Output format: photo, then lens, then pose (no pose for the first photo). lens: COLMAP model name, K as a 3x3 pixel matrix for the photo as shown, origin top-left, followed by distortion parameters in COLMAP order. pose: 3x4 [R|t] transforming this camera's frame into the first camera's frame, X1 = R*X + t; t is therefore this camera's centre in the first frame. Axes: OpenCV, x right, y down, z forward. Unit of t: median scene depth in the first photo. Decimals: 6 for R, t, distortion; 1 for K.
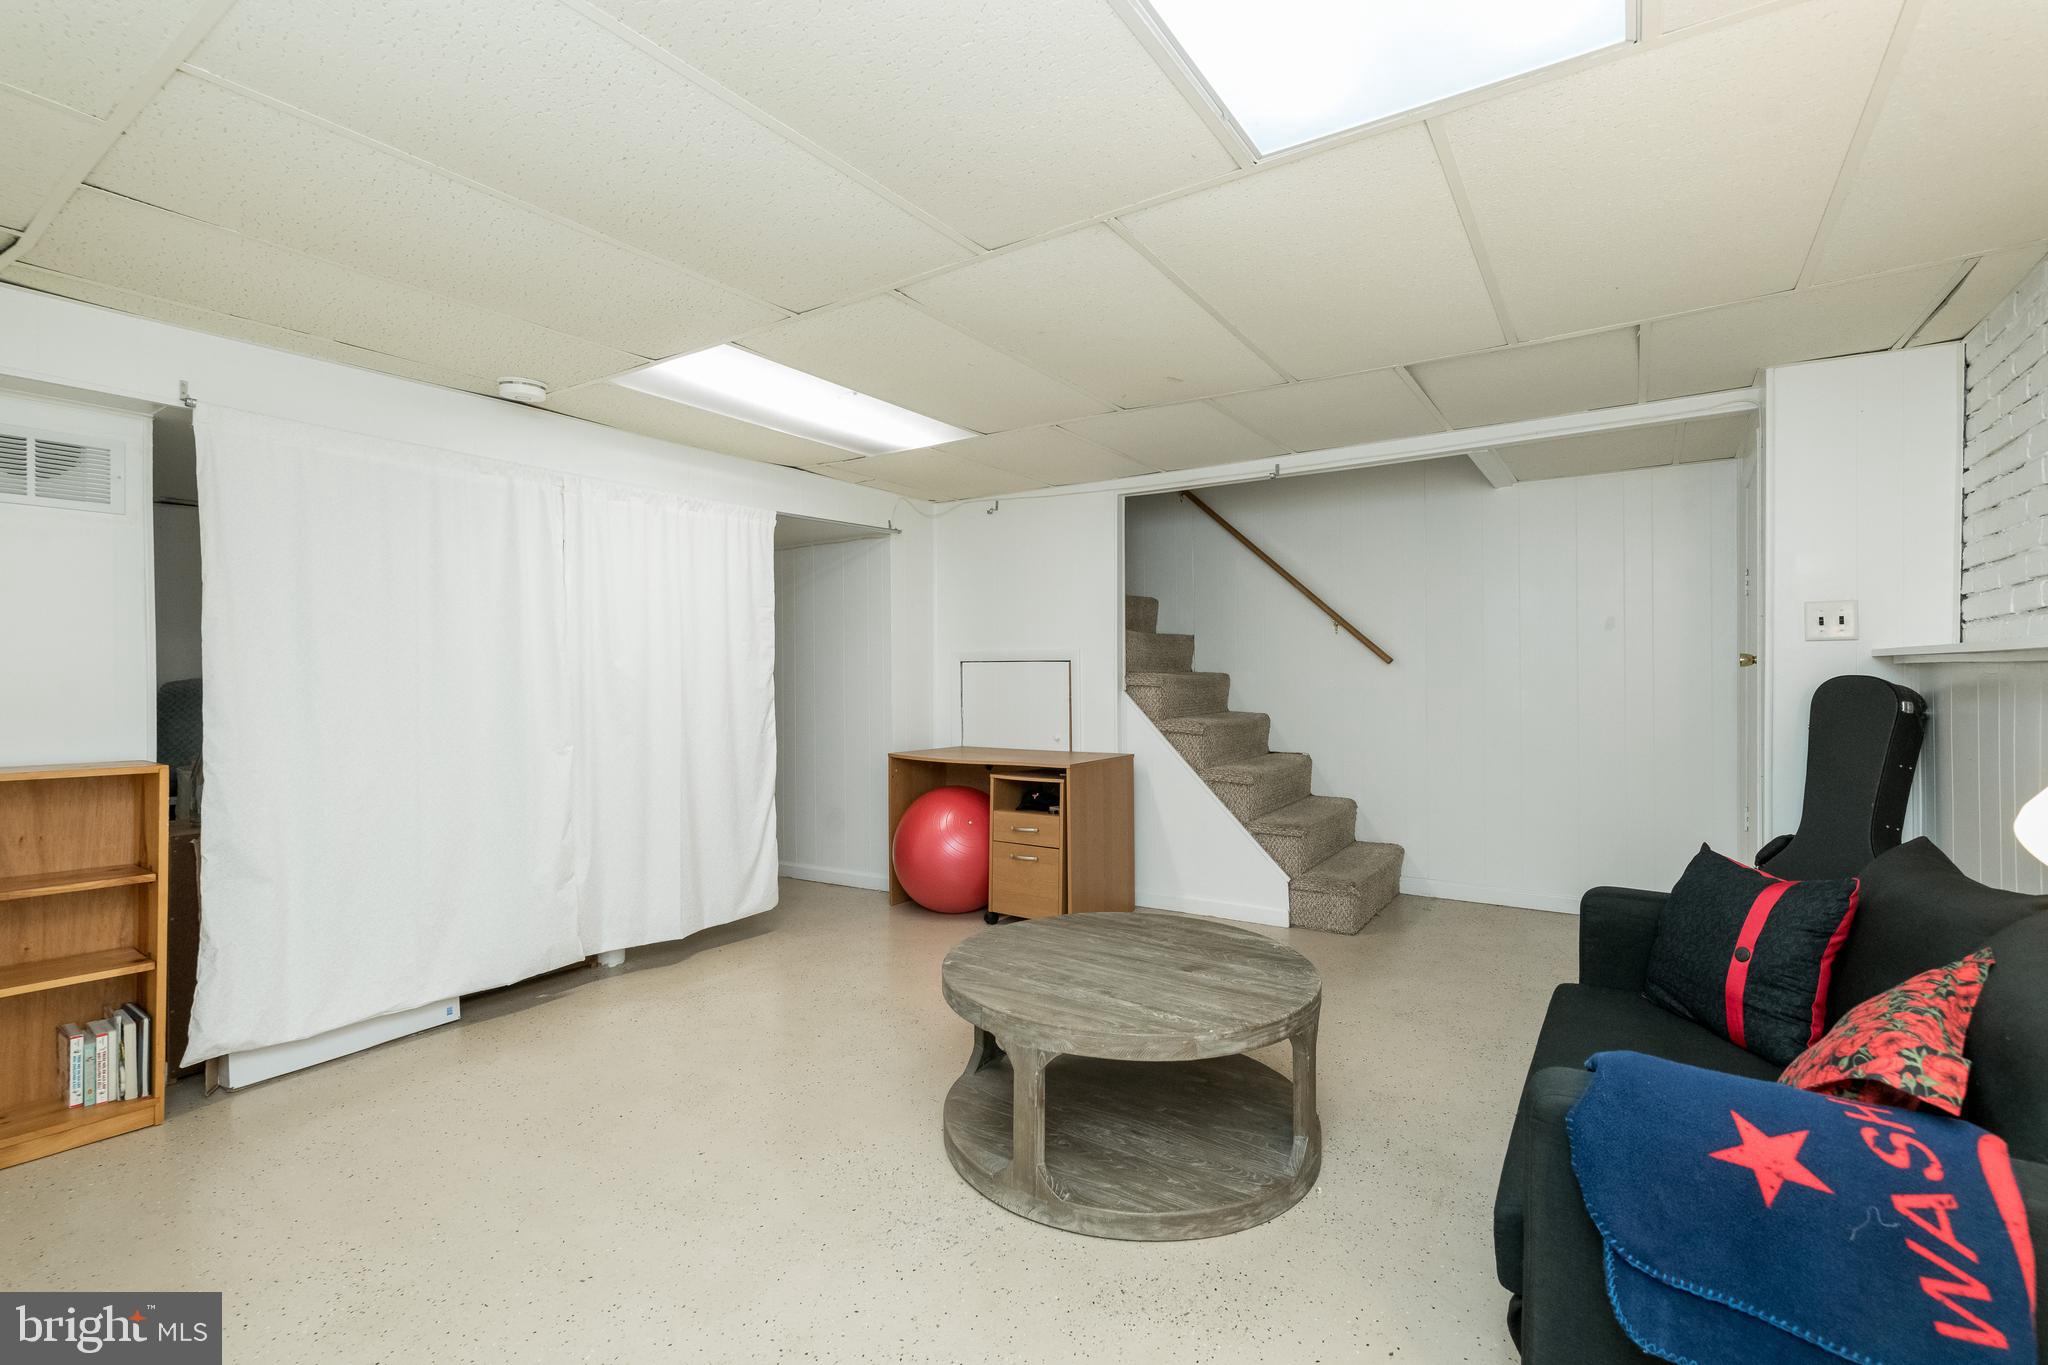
lens RADIAL K [[910.3, 0, 1032.2], [0, 910.3, 673.0], [0, 0, 1]] dist [0.004069, 0.000081]
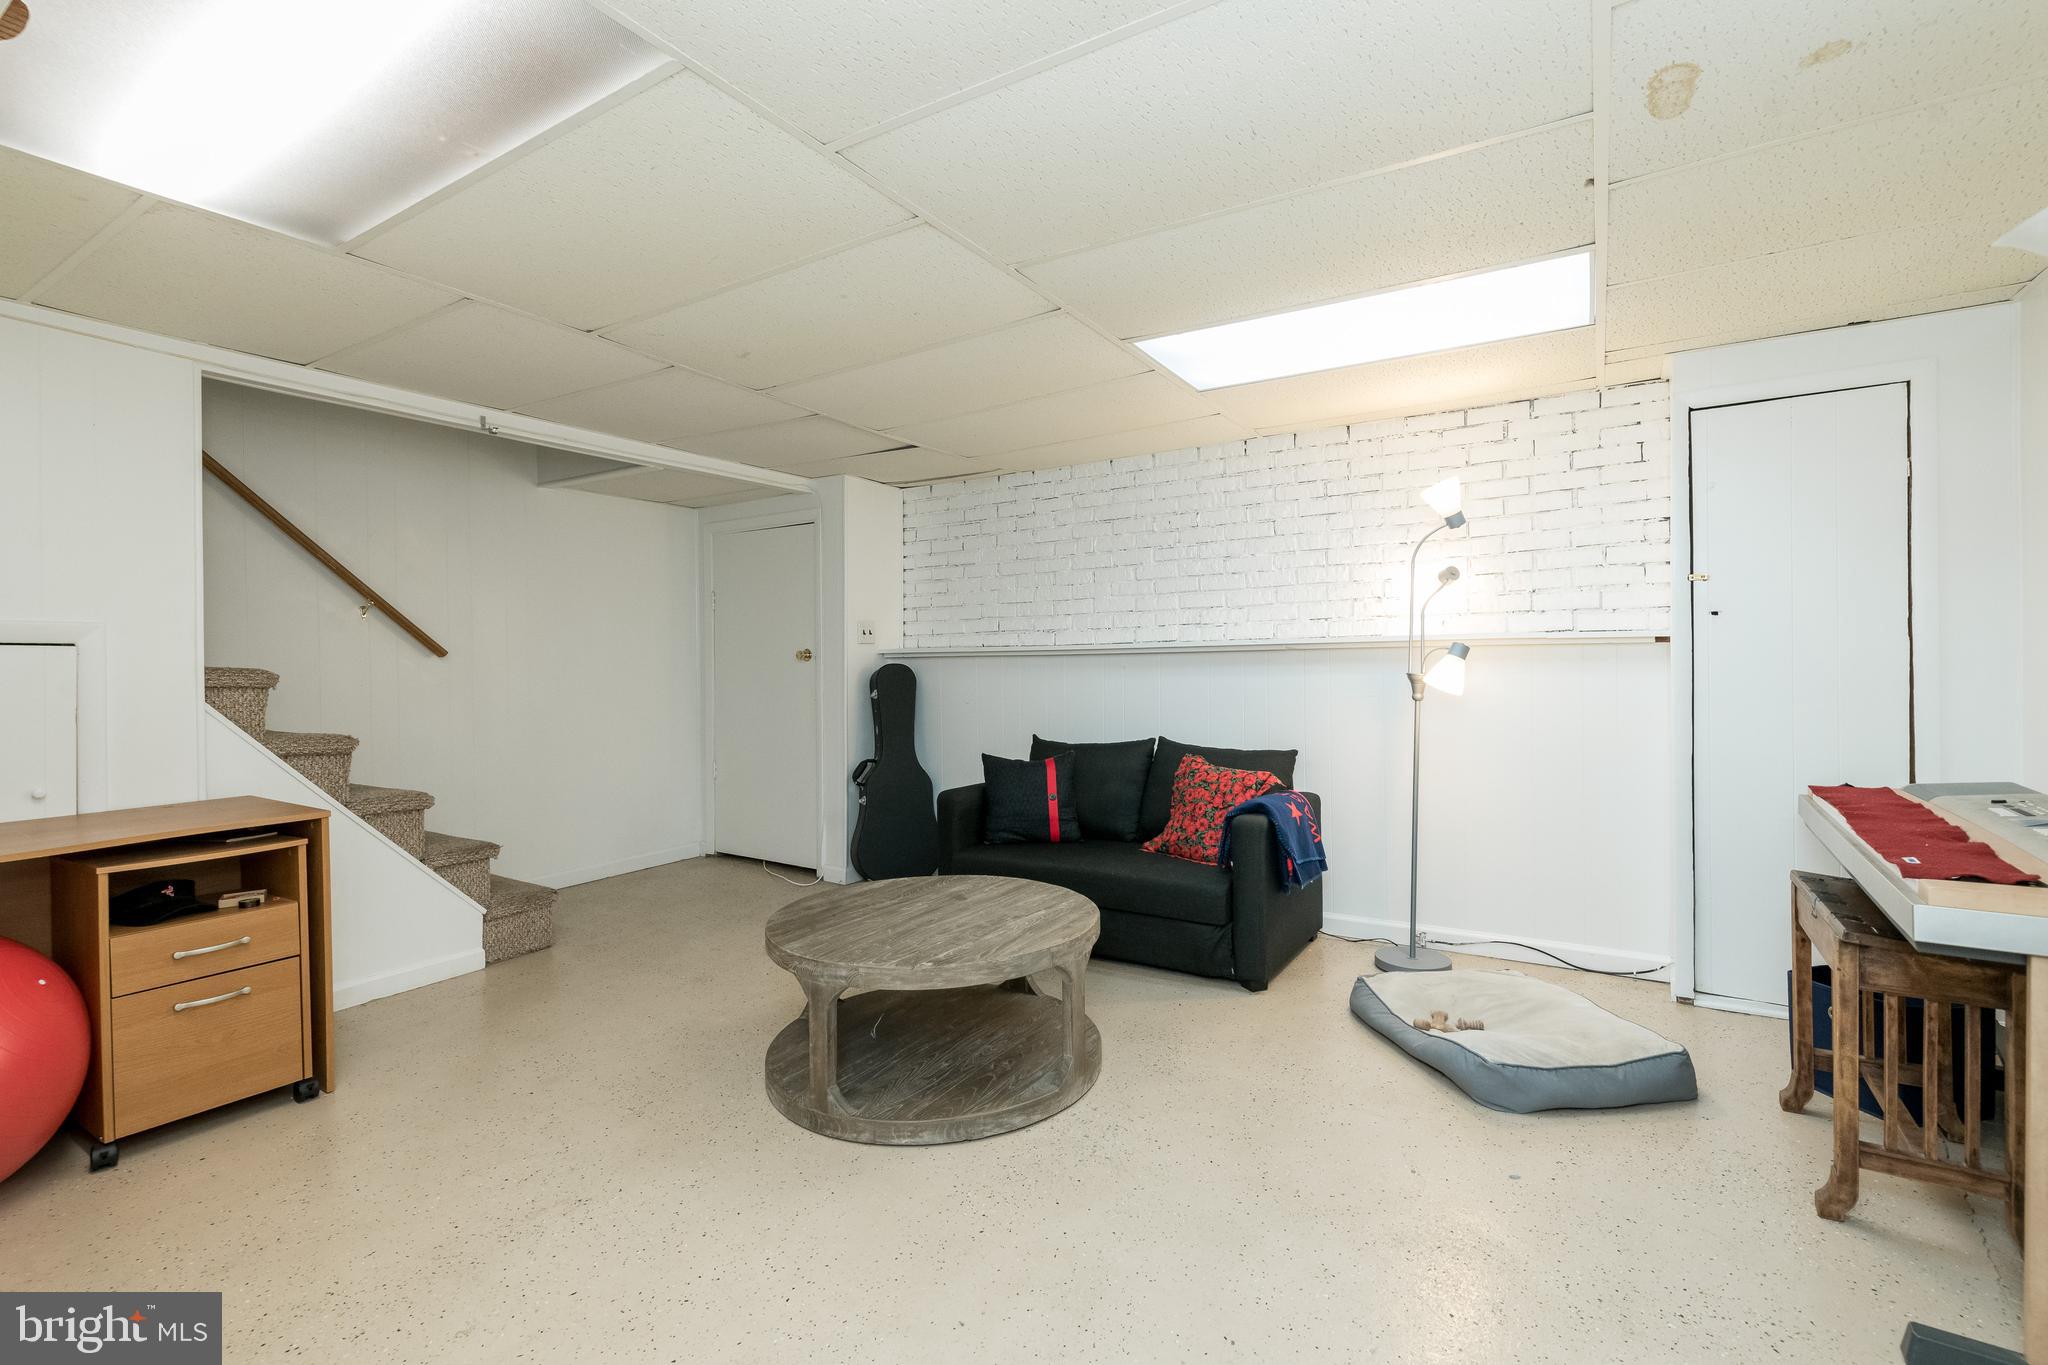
lens RADIAL K [[910.3, 0, 1032.2], [0, 910.3, 673.0], [0, 0, 1]] dist [0.004069, 0.000081]
pose [[-0.039480, -0.005928, 0.999203, -0.756568], [0.012701, 0.999899, 0.006434, 0.010106], [-0.999140, 0.012945, -0.039401, 0.681350]]
